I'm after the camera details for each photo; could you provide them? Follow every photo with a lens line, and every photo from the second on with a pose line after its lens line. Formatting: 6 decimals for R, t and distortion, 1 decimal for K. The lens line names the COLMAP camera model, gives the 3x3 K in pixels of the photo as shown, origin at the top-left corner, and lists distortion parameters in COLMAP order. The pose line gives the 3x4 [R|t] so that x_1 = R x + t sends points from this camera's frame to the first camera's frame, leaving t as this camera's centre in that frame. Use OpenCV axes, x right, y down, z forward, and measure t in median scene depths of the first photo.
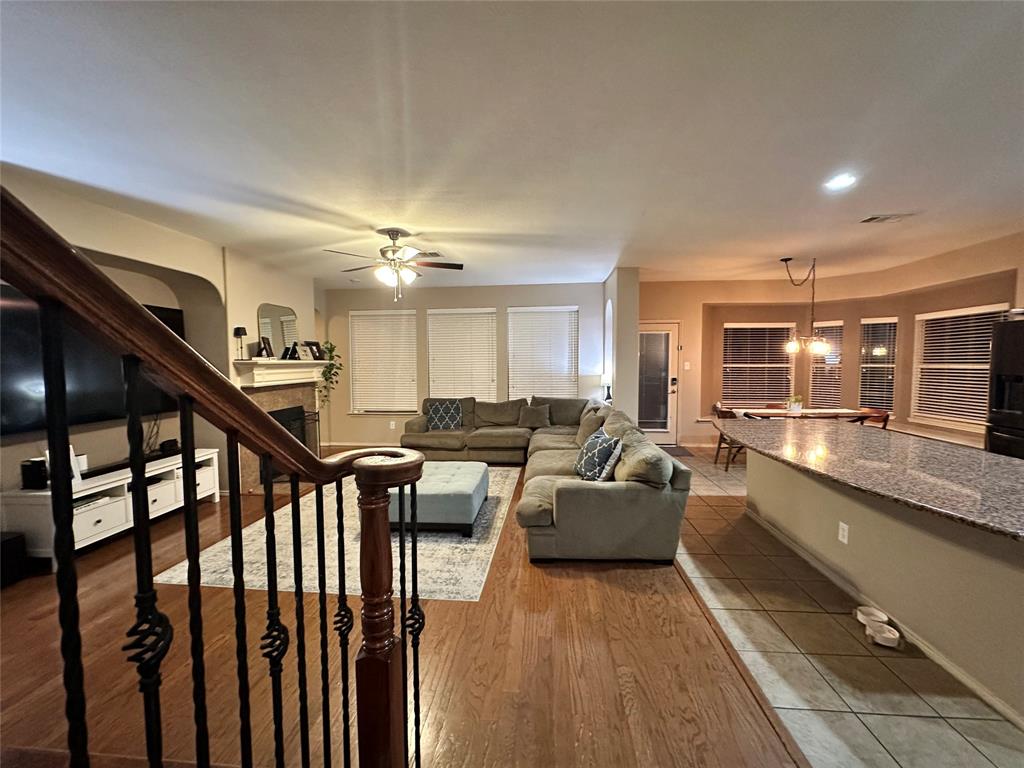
lens RADIAL K [[405.4, 0, 518.0], [0, 405.4, 382.5], [0, 0, 1]] dist [-0.004338, -0.000073]
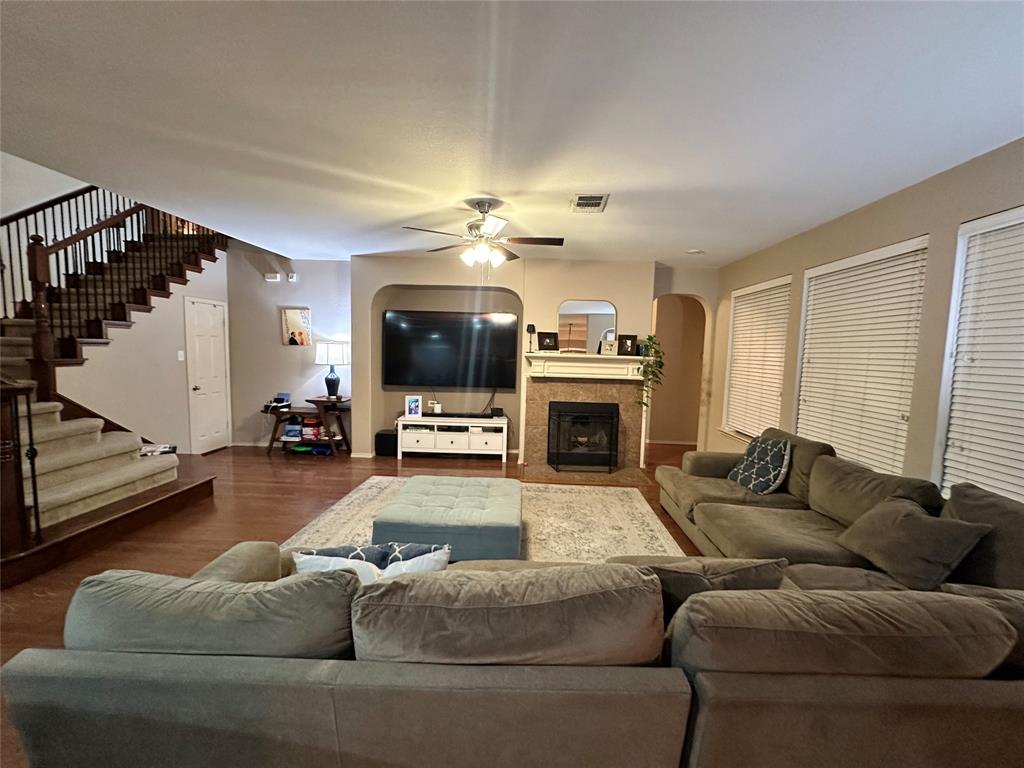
lens RADIAL K [[405.4, 0, 515.5], [0, 405.4, 380.5], [0, 0, 1]] dist [-0.004338, -0.000073]
pose [[0.044905, 0.085917, -0.995290, 0.375009], [-0.083350, 0.993143, 0.081971, -0.051986], [0.995508, 0.079276, 0.051759, 0.690653]]
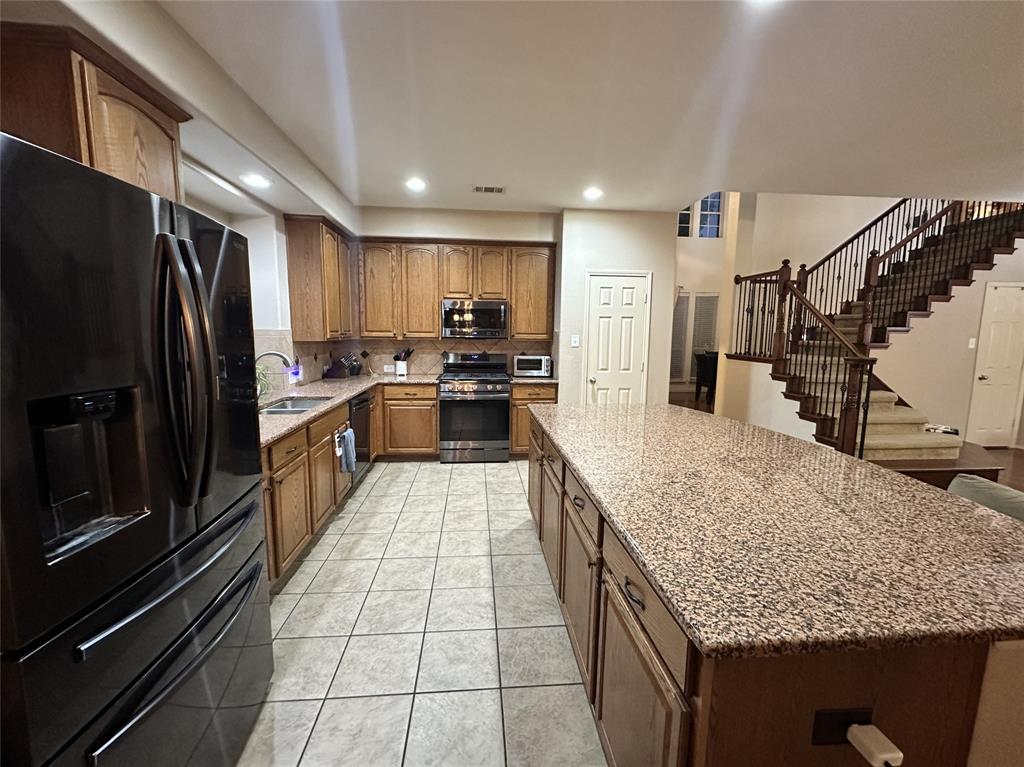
lens RADIAL K [[423.8, 0, 511.9], [0, 423.8, 381.4], [0, 0, 1]] dist [-0.000173, 0.000012]
pose [[-0.987017, 0.016149, -0.159800, 0.586564], [-0.013137, 0.983483, 0.180525, -0.043866], [0.160076, 0.180281, -0.970502, 0.749025]]
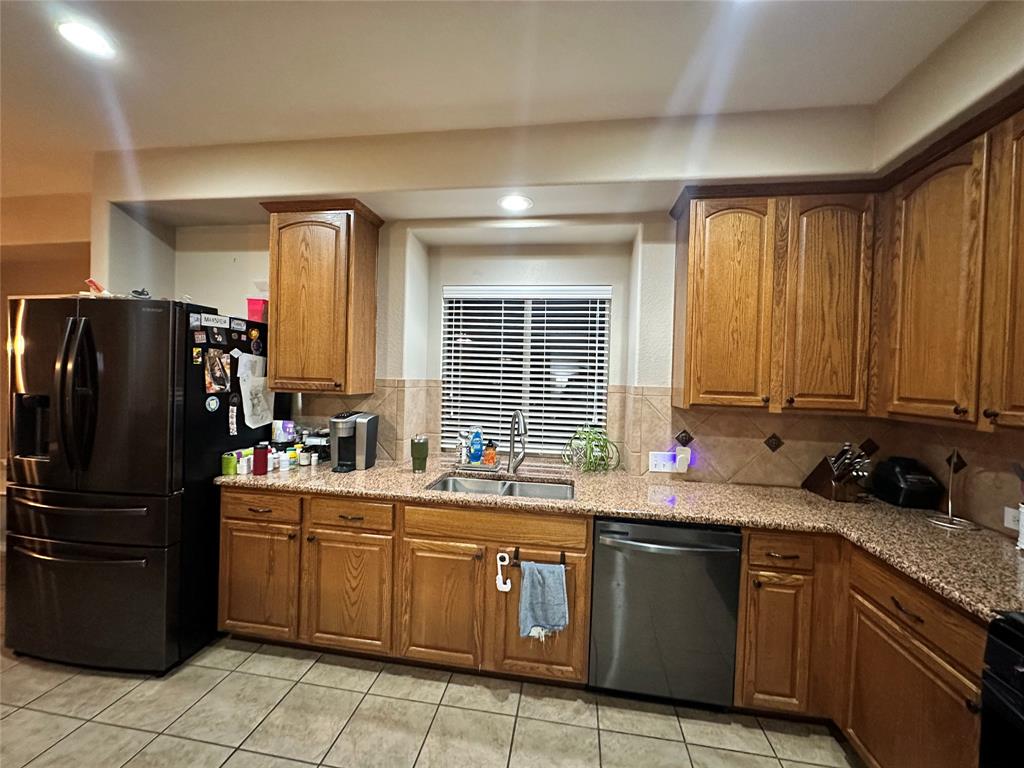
lens RADIAL K [[405.4, 0, 511.6], [0, 405.4, 383.7], [0, 0, 1]] dist [-0.004338, -0.000073]
pose [[0.075669, -0.016089, 0.997003, 0.410158], [0.030679, 0.999434, 0.013799, -0.013787], [-0.996661, 0.029543, 0.076120, 0.171209]]
